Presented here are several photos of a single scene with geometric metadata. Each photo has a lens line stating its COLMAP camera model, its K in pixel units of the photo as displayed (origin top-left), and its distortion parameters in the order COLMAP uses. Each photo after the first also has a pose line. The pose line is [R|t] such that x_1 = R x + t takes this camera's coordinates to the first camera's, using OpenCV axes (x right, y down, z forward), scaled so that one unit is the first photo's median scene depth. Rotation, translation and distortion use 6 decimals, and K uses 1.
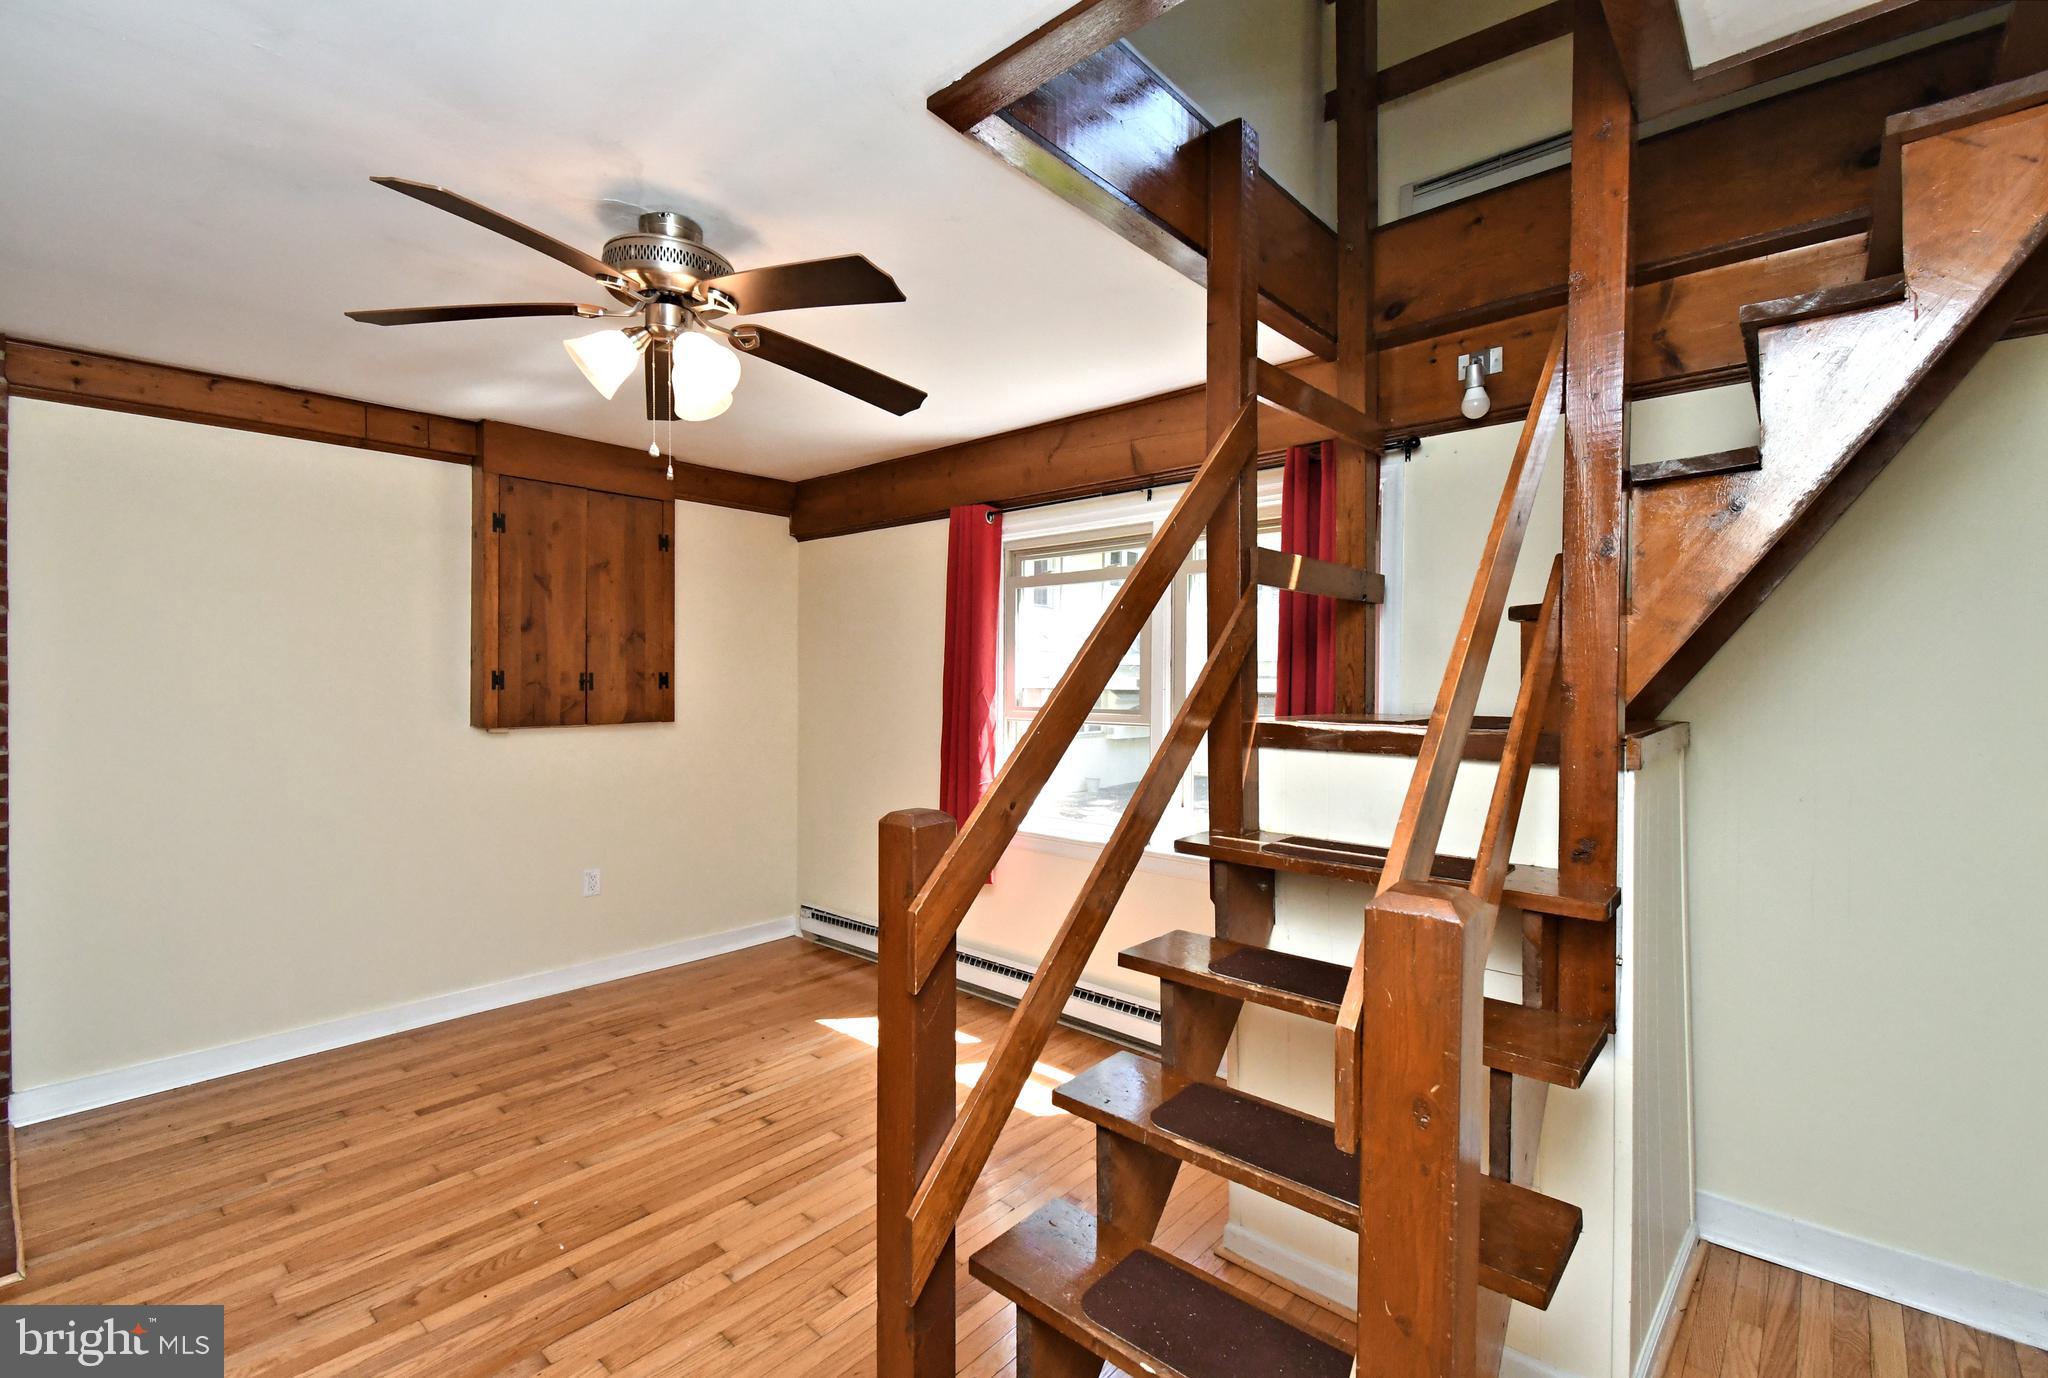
lens RADIAL K [[888.1, 0, 1030.9], [0, 888.1, 679.0], [0, 0, 1]] dist [0.005476, -0.002876]
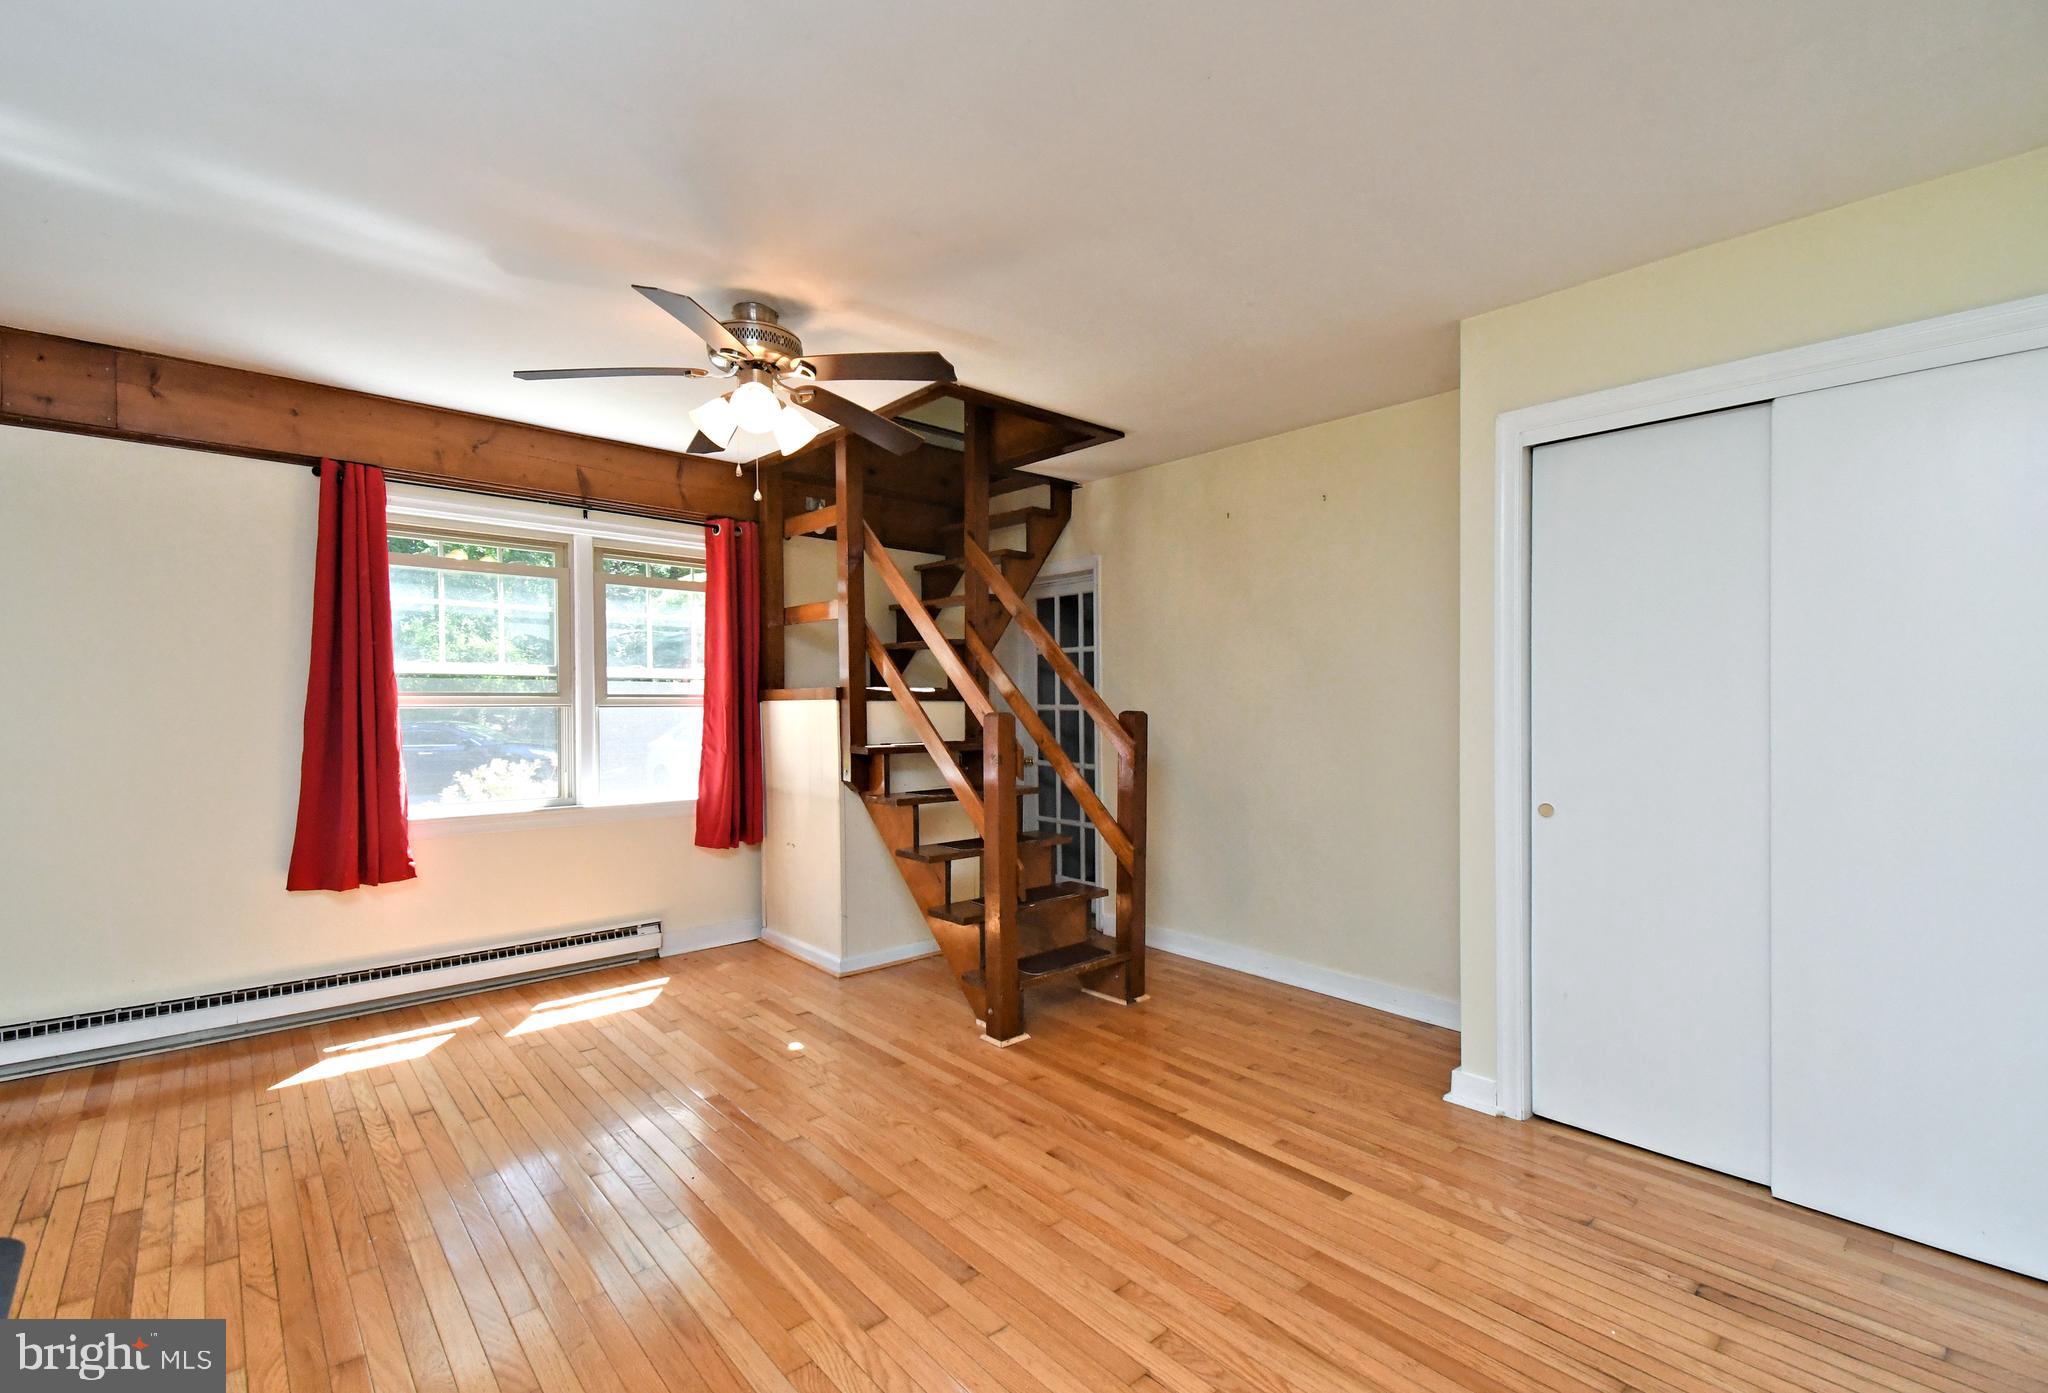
lens RADIAL K [[900.2, 0, 1029.9], [0, 900.2, 701.0], [0, 0, 1]] dist [0.001000, -0.002664]
pose [[0.114204, -0.002968, 0.993453, -1.013441], [0.004586, 0.999986, 0.002460, 0.047879], [-0.993447, 0.004275, 0.114216, 0.259388]]
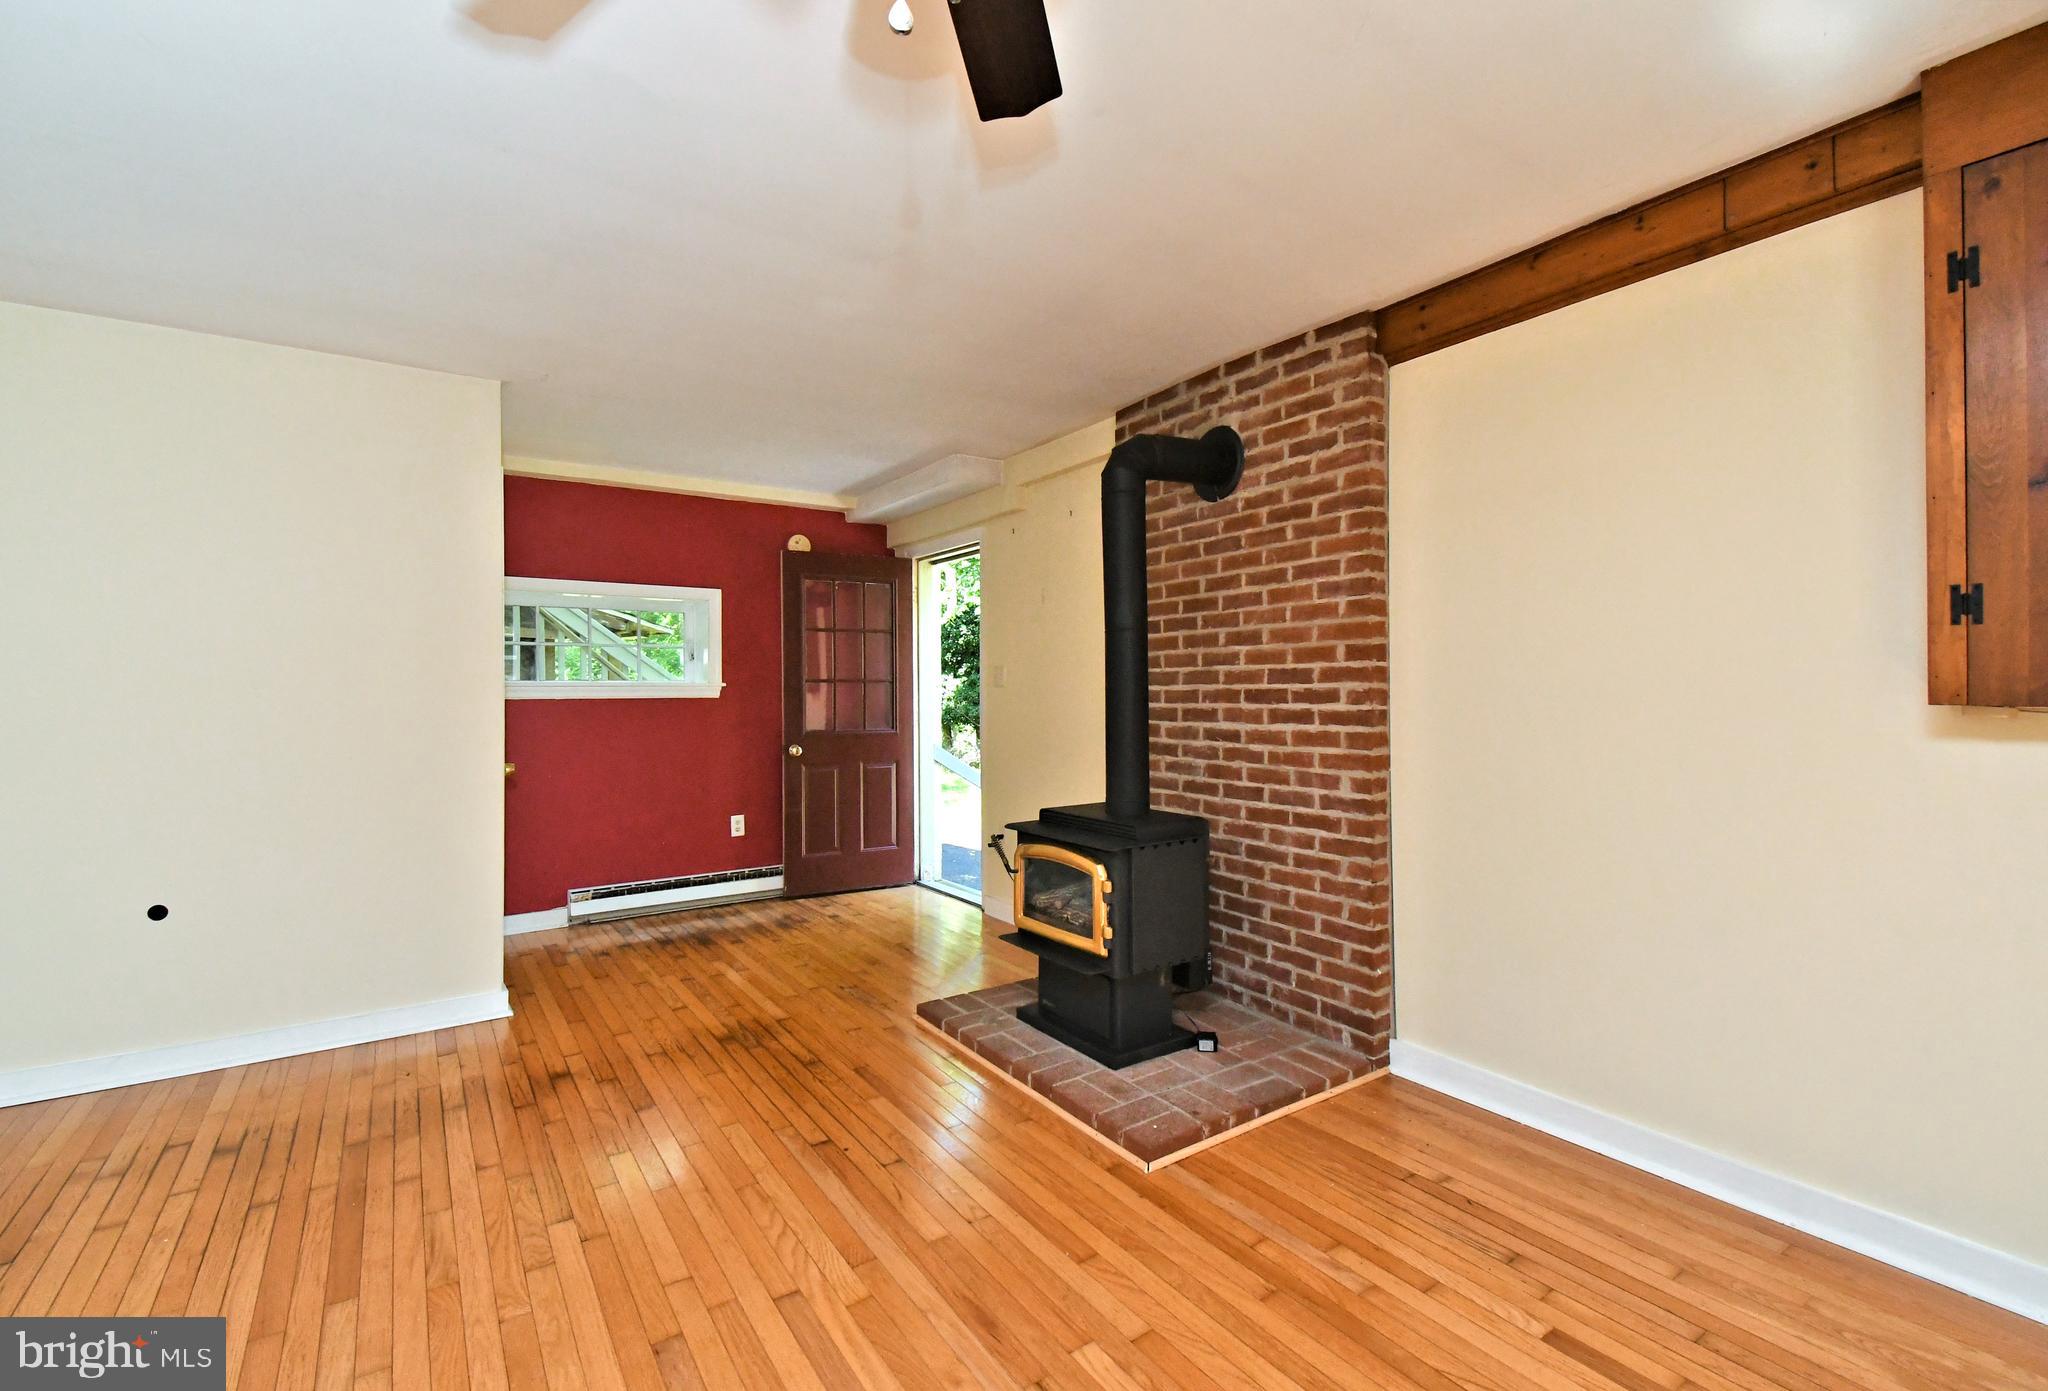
lens RADIAL K [[900.2, 0, 1022.0], [0, 900.2, 681.2], [0, 0, 1]] dist [0.001000, -0.002664]
pose [[-0.257064, -0.013980, -0.966293, -0.015343], [-0.005661, 0.999900, -0.012960, 0.054478], [0.966378, 0.002139, -0.257117, 0.681977]]
